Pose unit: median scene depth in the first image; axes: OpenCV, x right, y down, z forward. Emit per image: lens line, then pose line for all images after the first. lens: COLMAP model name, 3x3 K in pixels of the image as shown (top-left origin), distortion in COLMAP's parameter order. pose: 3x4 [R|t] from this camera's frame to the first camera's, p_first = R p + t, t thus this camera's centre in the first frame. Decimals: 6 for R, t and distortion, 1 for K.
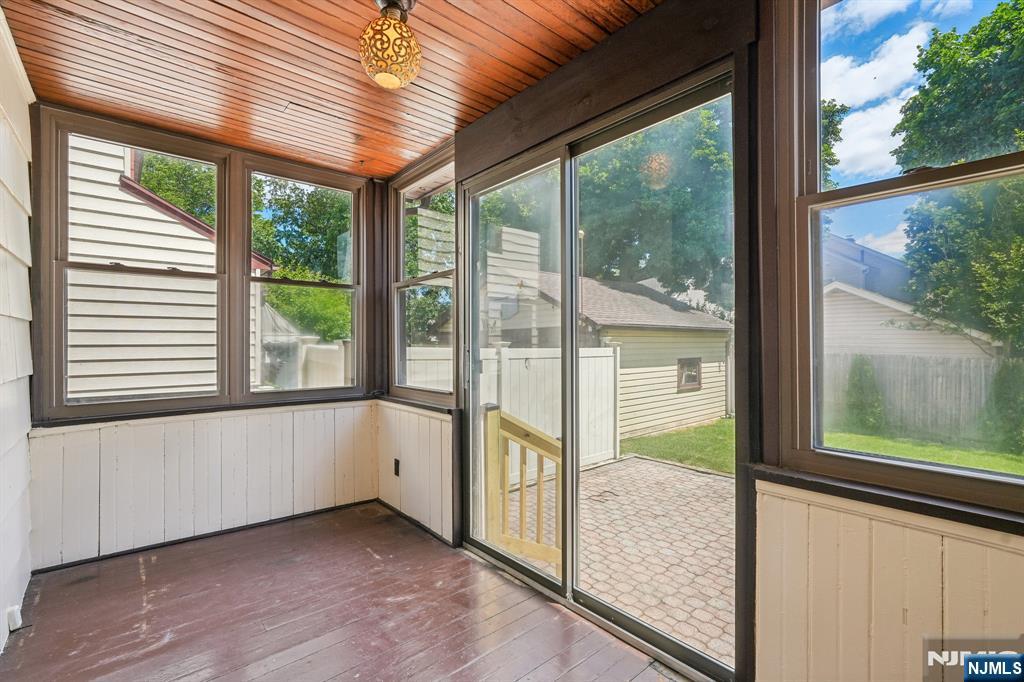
lens RADIAL K [[458.3, 0, 515.0], [0, 458.3, 343.1], [0, 0, 1]] dist [-0.000280, 0.000007]
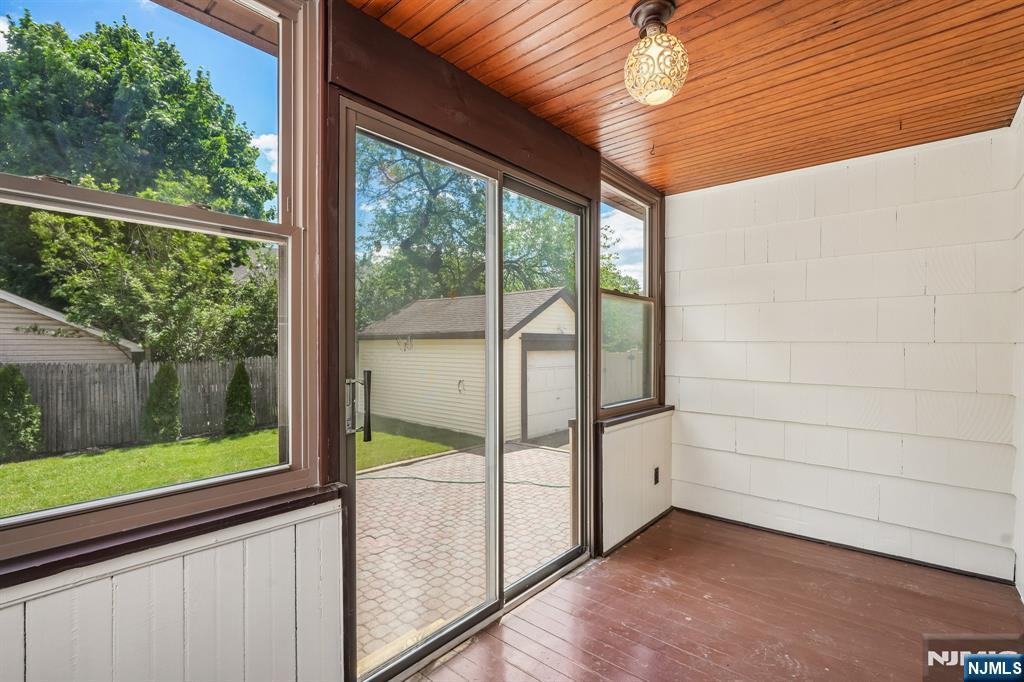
lens RADIAL K [[458.3, 0, 515.0], [0, 458.3, 343.1], [0, 0, 1]] dist [-0.000280, 0.000007]
pose [[-0.138129, 0.006984, 0.990390, -0.196132], [-0.000537, 0.999974, -0.007126, -0.007703], [-0.990414, -0.001516, -0.138122, 0.235813]]
